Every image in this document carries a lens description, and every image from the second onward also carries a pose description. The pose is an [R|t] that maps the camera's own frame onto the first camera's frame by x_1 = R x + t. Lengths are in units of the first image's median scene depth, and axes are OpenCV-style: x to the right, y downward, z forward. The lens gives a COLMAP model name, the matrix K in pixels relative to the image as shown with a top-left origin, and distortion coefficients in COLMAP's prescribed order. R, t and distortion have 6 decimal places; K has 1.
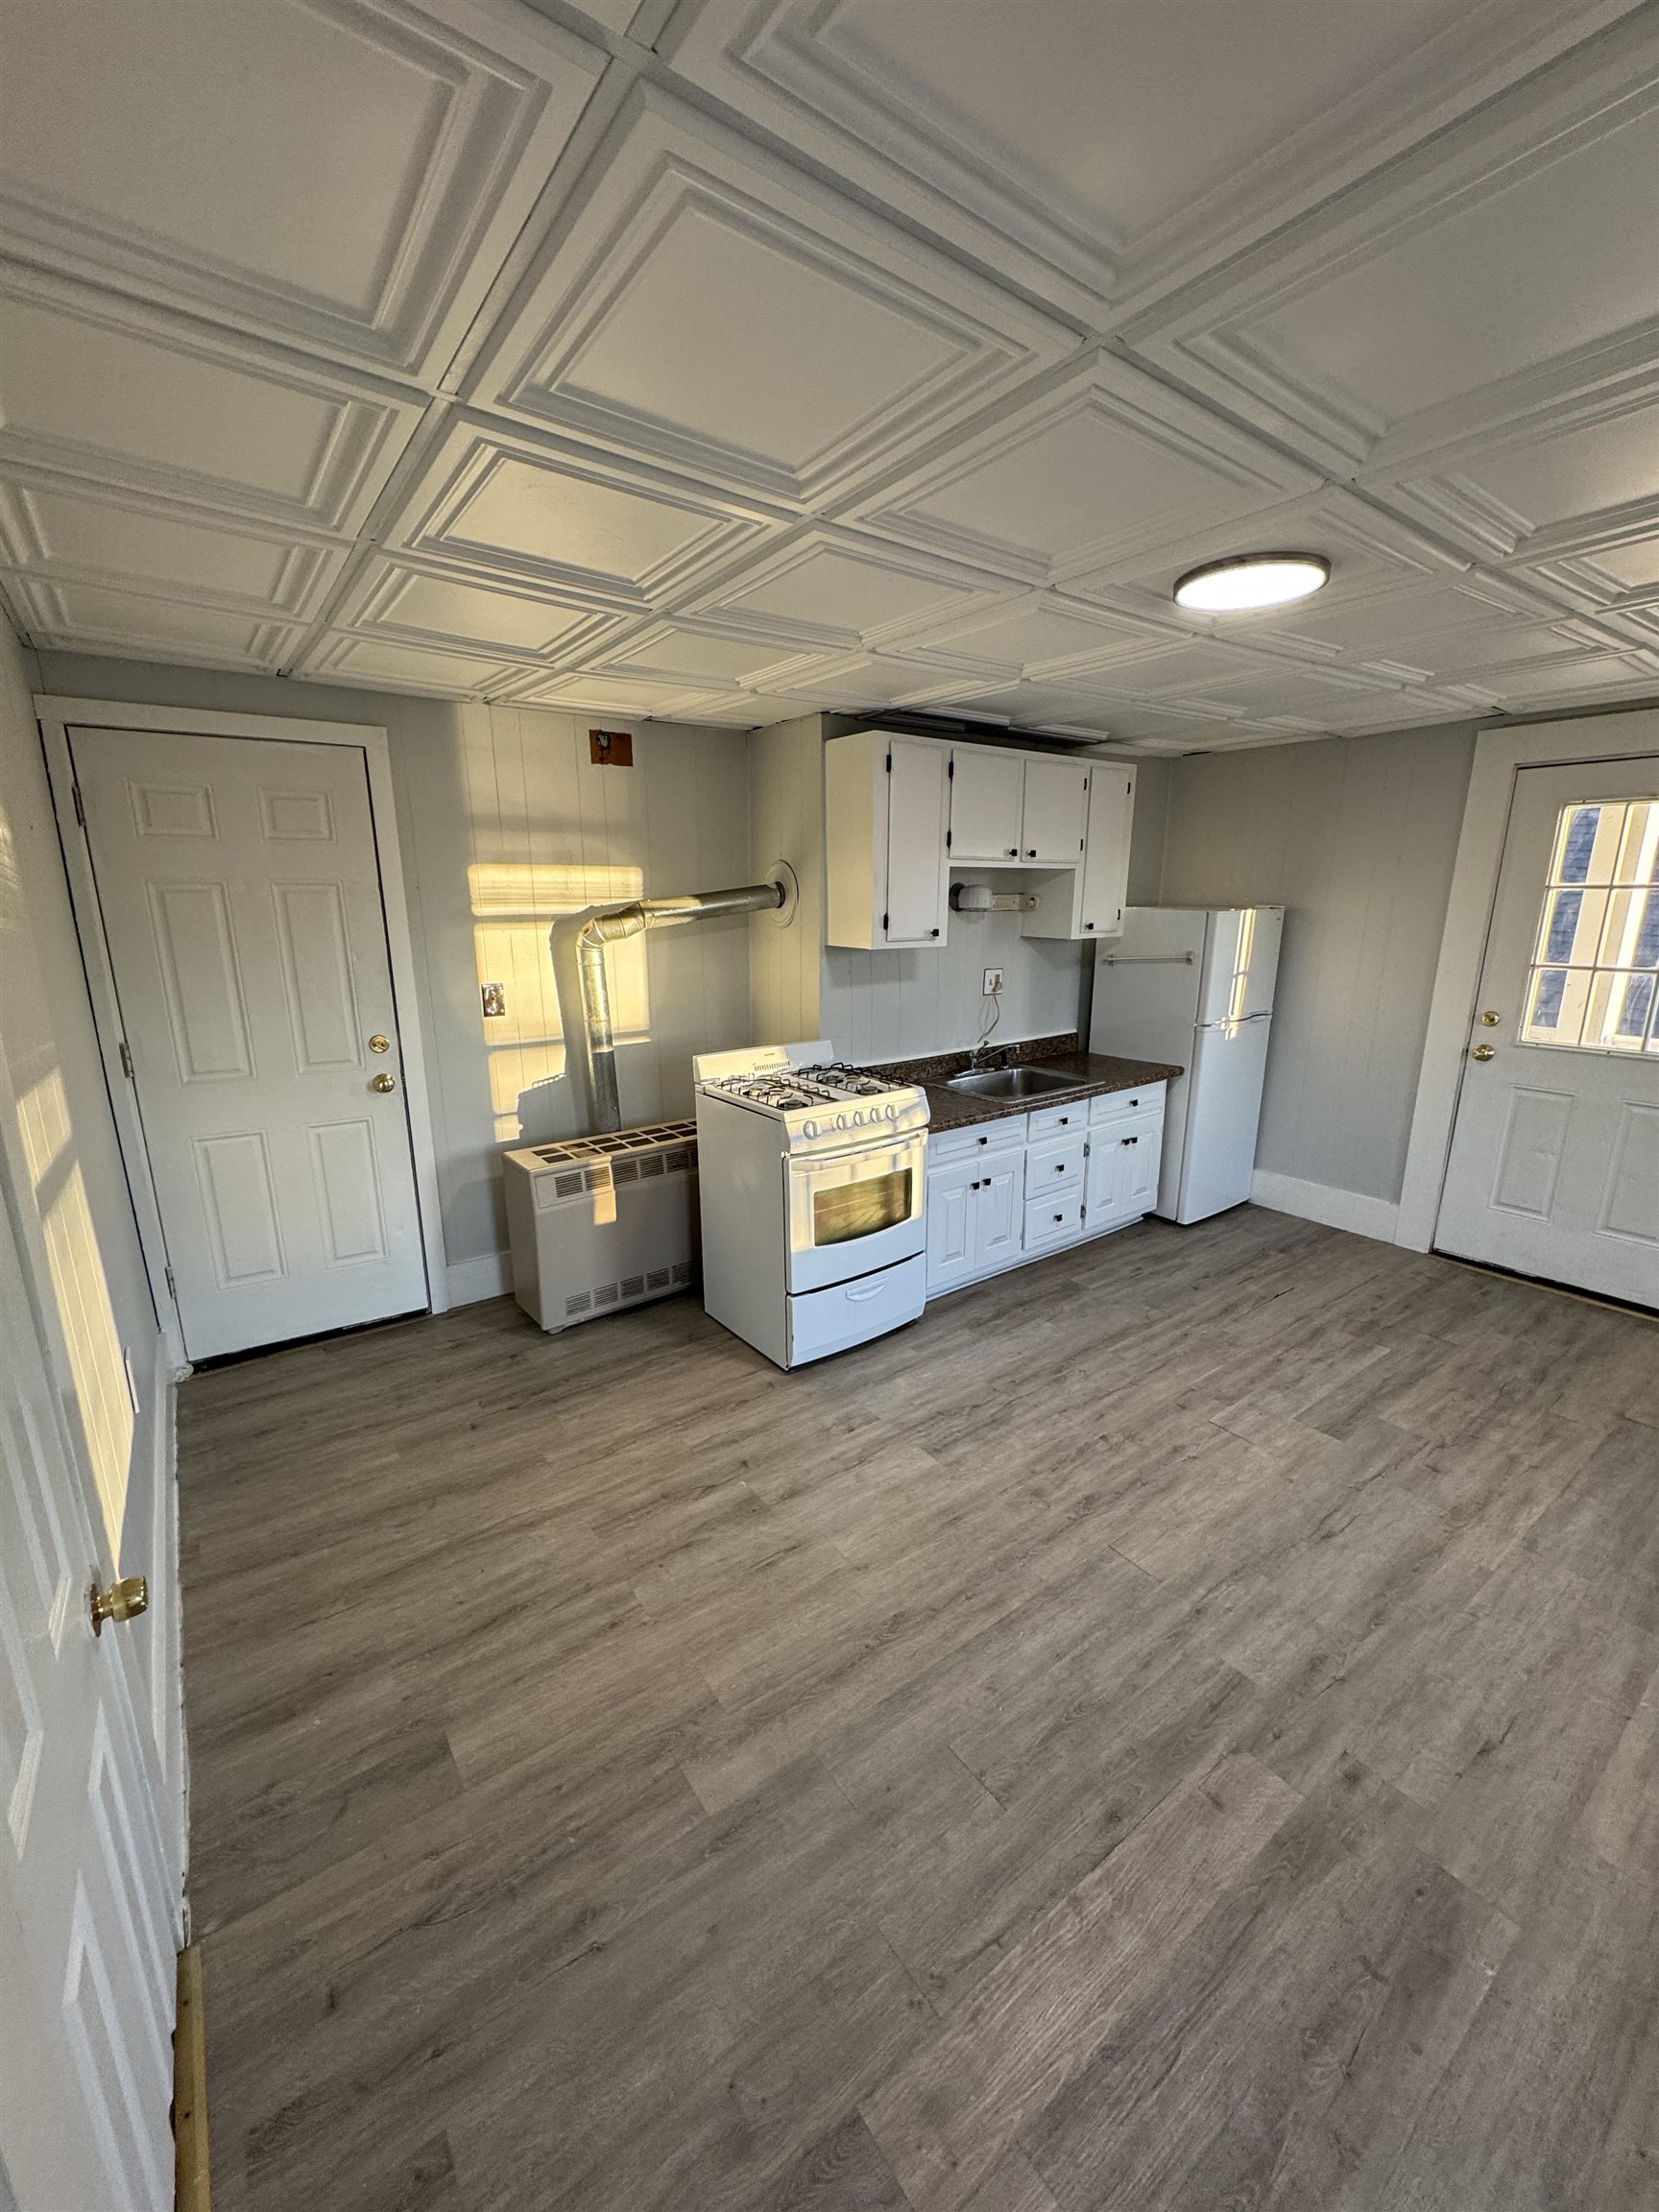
lens RADIAL K [[875.5, 0, 831.2], [0, 875.5, 1103.9], [0, 0, 1]] dist [-0.000418, -0.000106]
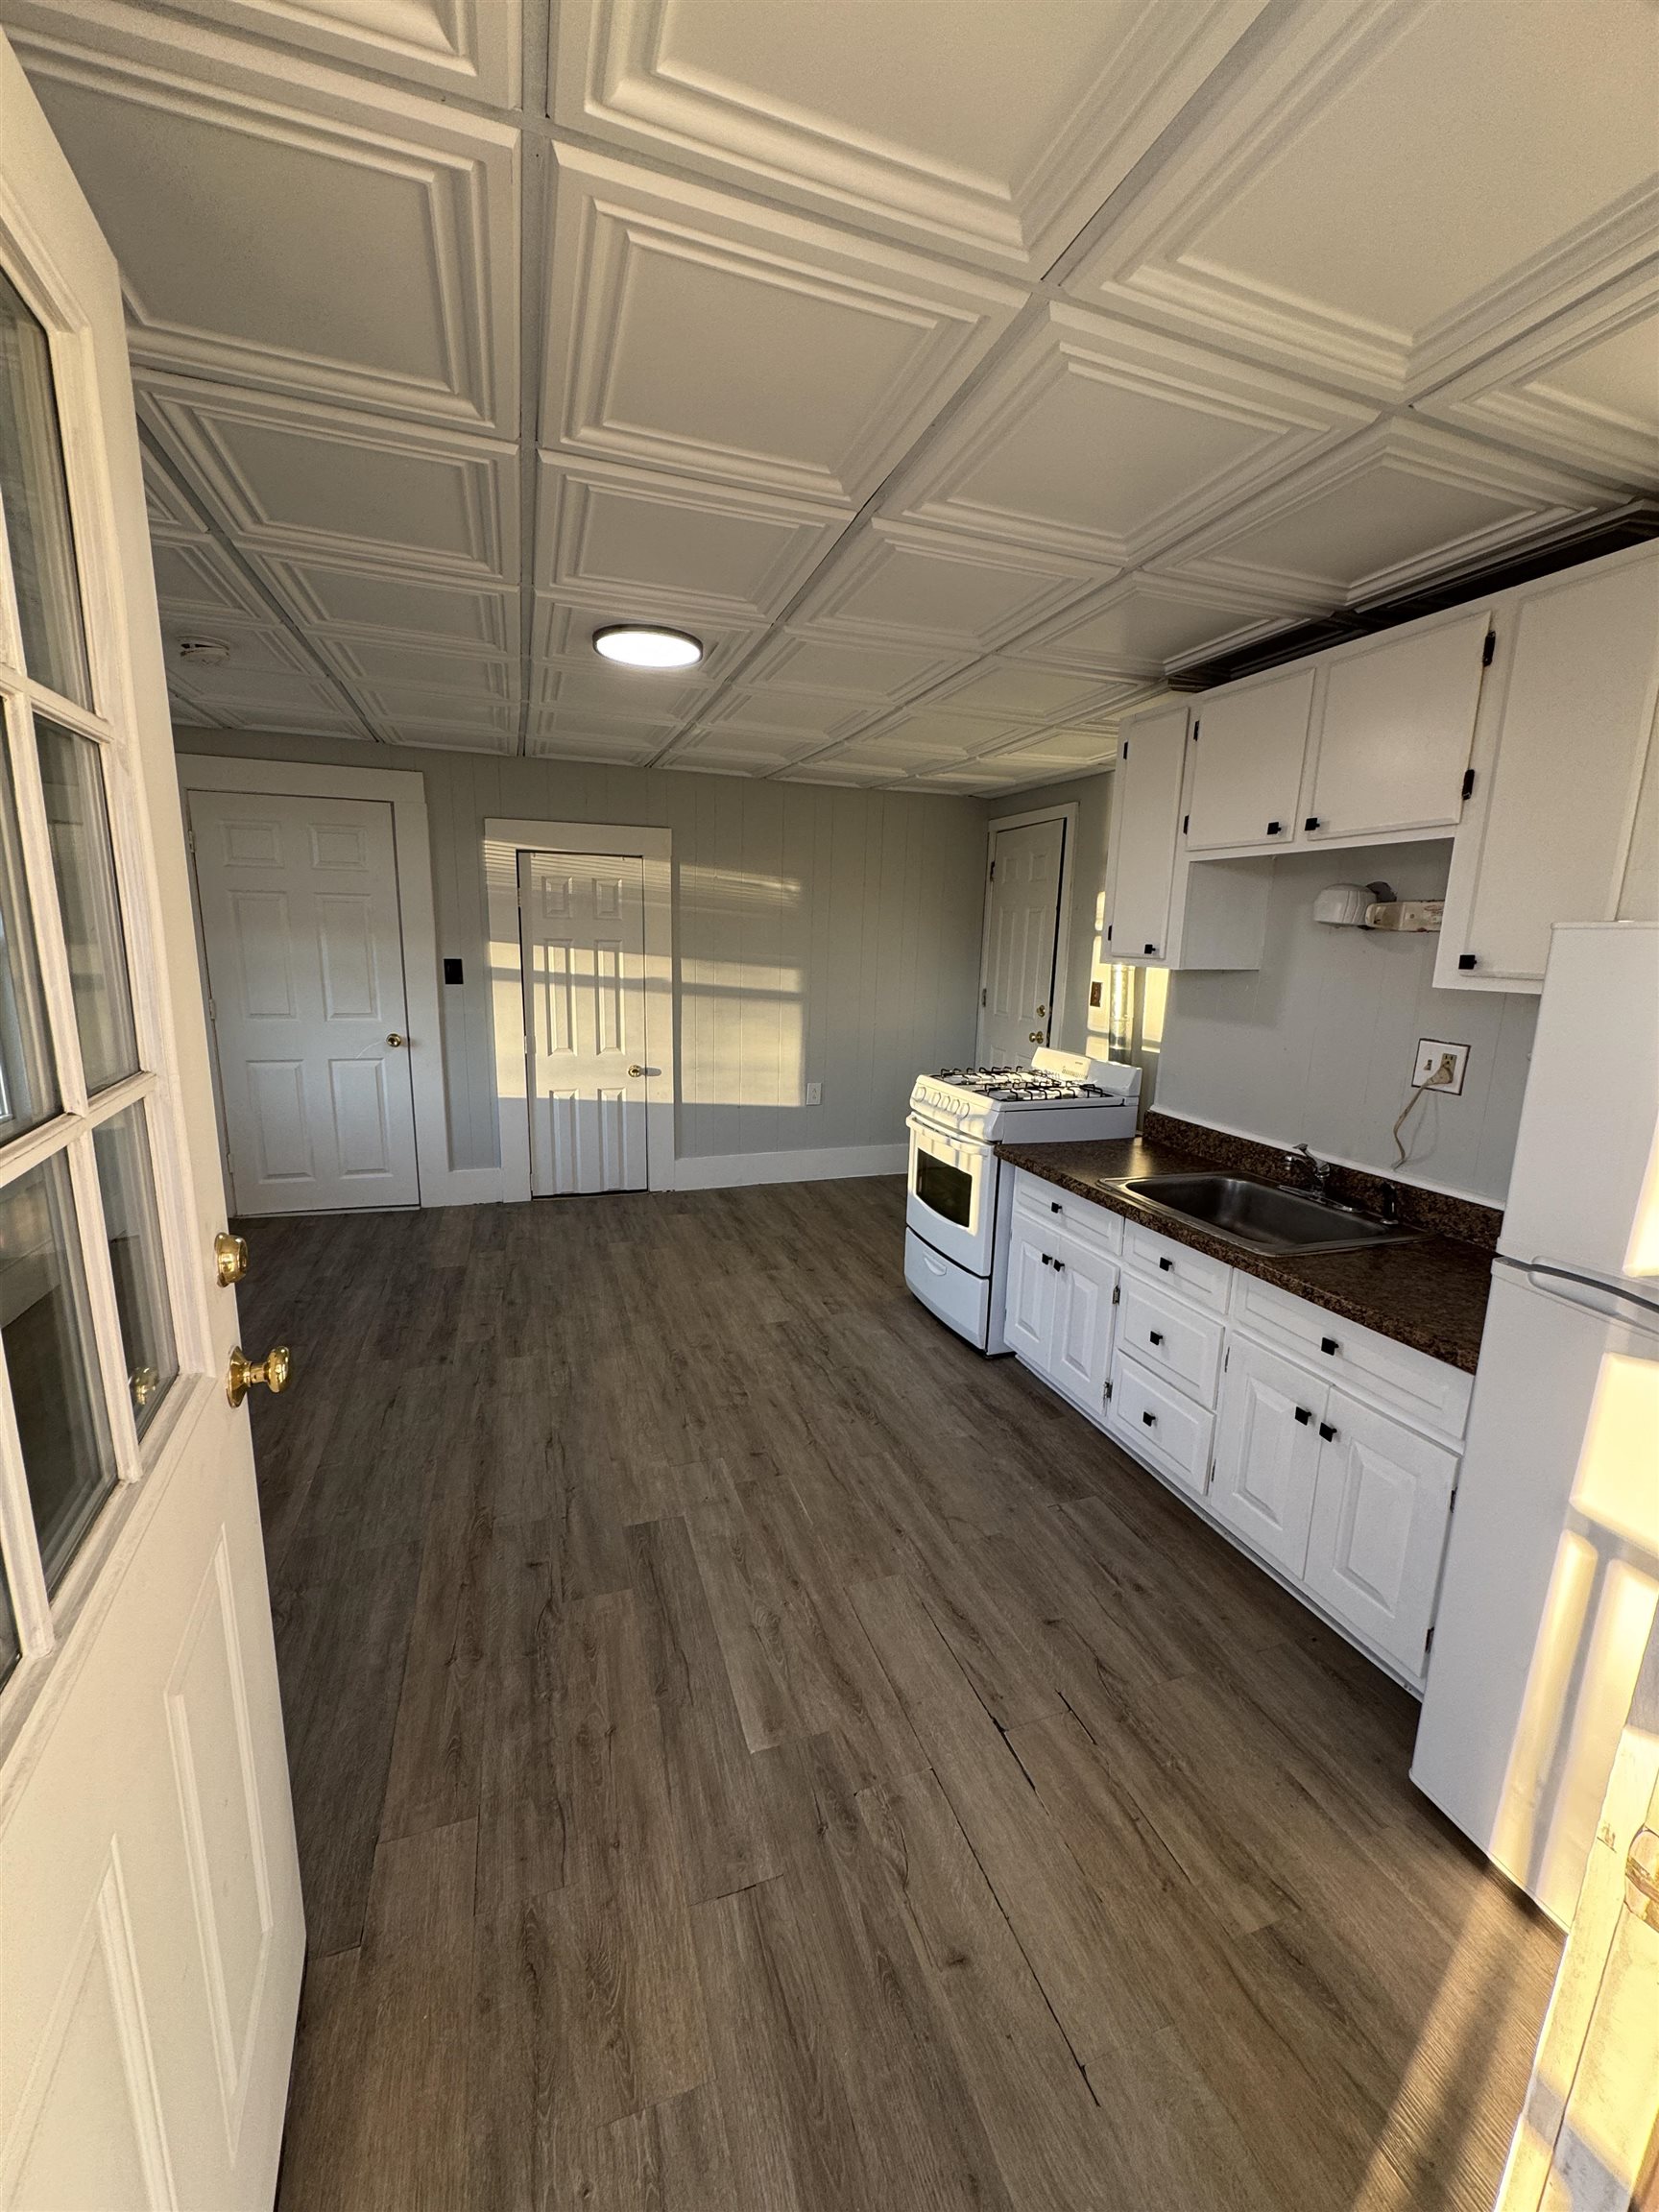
lens RADIAL K [[875.5, 0, 831.2], [0, 875.5, 1103.9], [0, 0, 1]] dist [-0.000418, -0.000106]
pose [[-0.290280, 0.179317, -0.939991, 1.068674], [-0.250860, 0.933674, 0.255581, -0.219174], [0.923475, 0.309996, -0.226044, 1.074568]]
